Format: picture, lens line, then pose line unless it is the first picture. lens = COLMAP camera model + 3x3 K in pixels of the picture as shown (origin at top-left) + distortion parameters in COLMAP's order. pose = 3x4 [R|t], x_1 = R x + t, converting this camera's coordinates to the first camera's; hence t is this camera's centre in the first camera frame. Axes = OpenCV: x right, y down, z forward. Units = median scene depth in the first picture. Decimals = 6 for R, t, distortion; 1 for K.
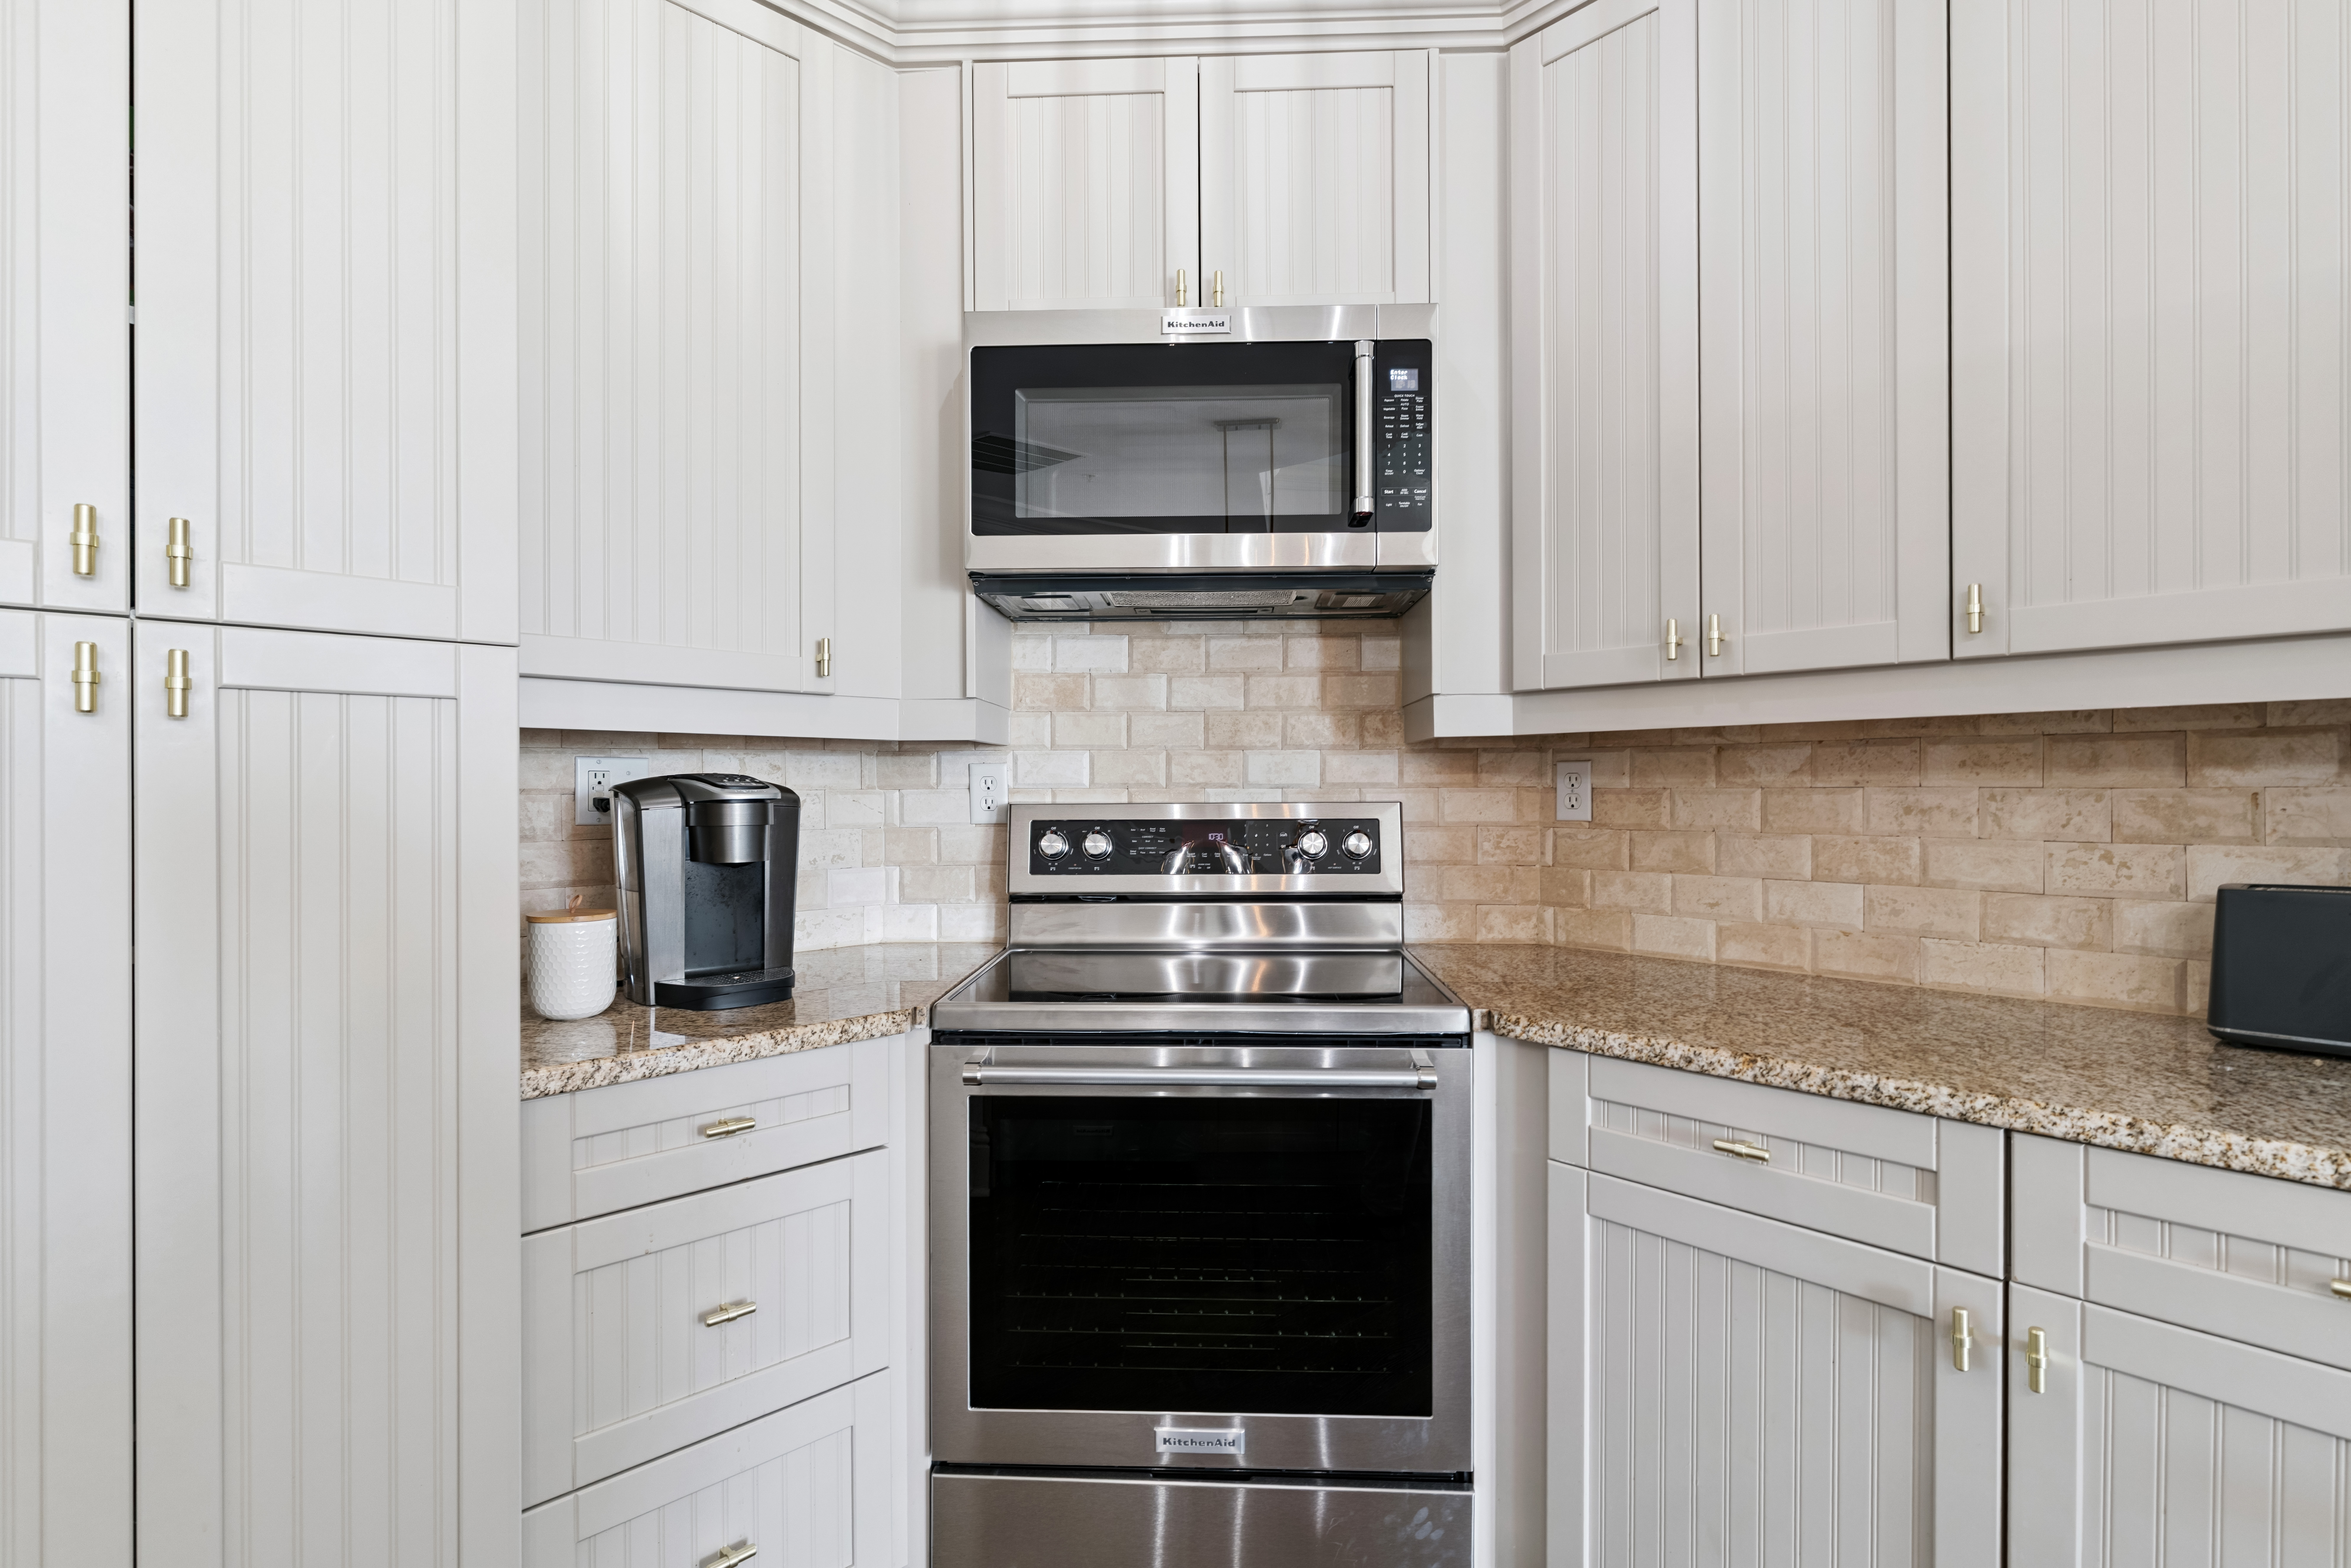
lens RADIAL K [[1124.0, 0, 1177.6], [0, 1124.0, 789.4], [0, 0, 1]] dist [0.001831, 0.000738]
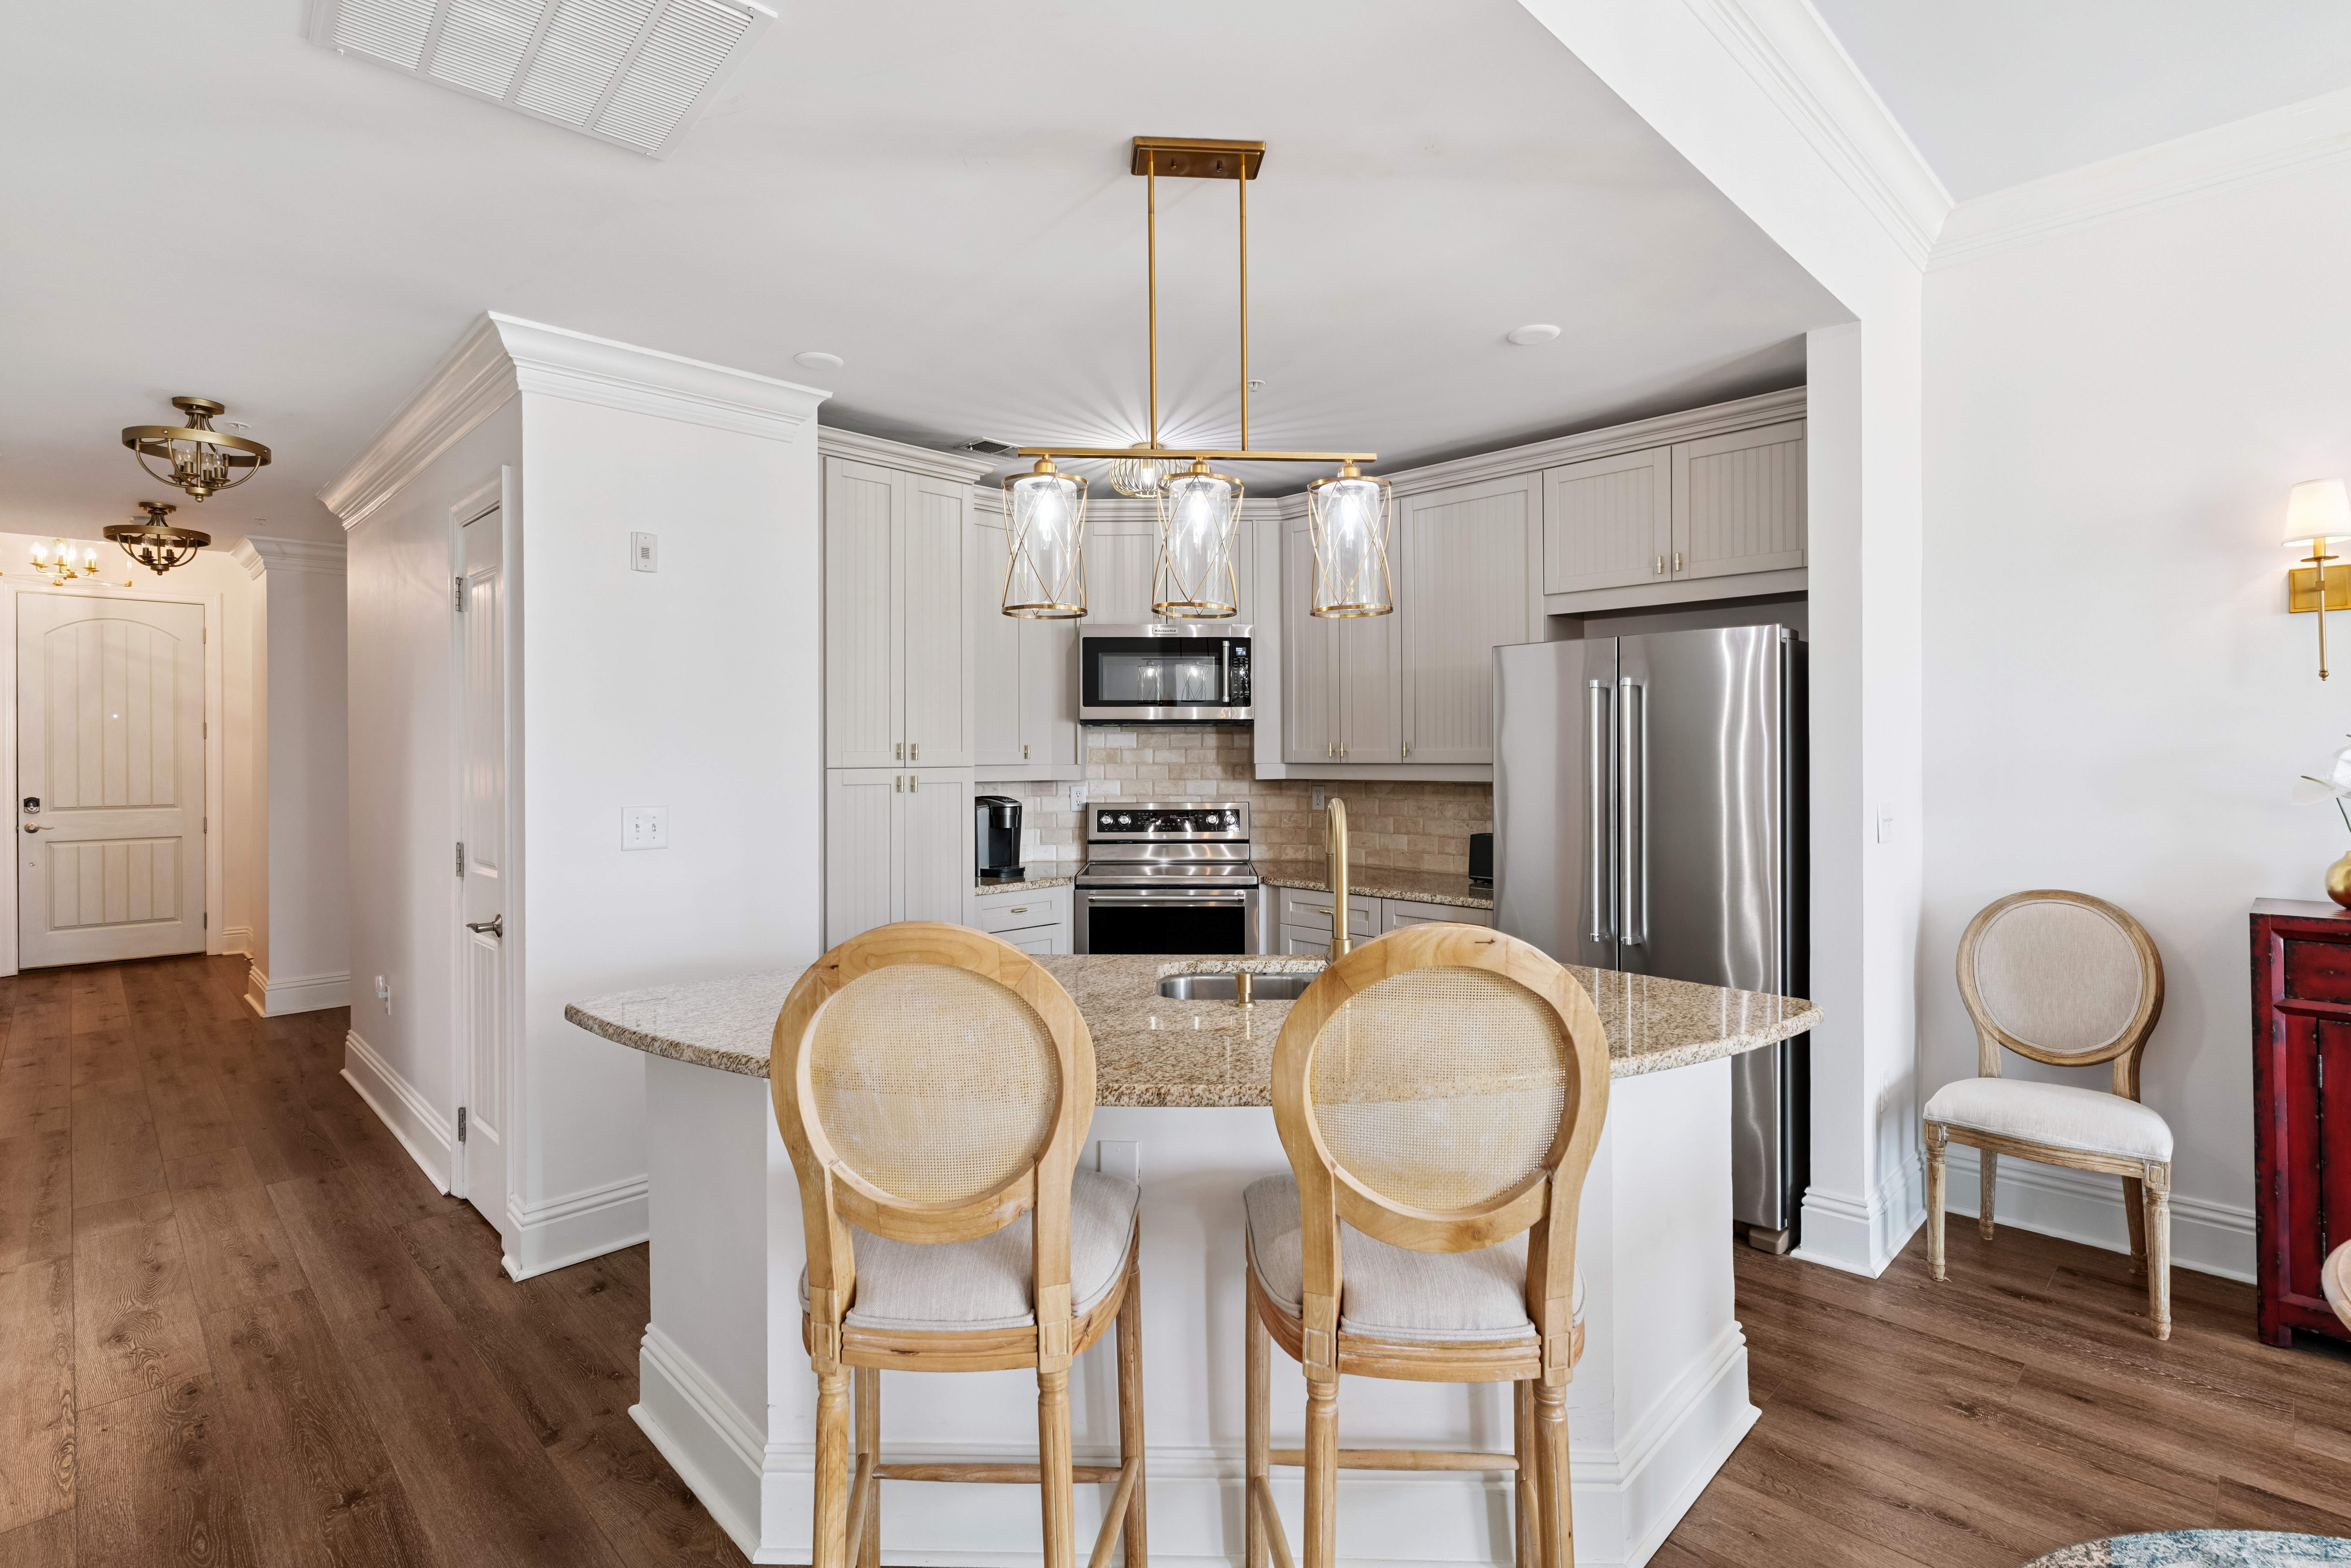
lens RADIAL K [[1121.7, 0, 1169.4], [0, 1121.7, 751.5], [0, 0, 1]] dist [0.000750, 0.000028]
pose [[0.999698, -0.000590, 0.024581, -0.039223], [0.000612, 0.999999, -0.000882, -0.112291], [-0.024581, 0.000897, 0.999697, -1.660467]]
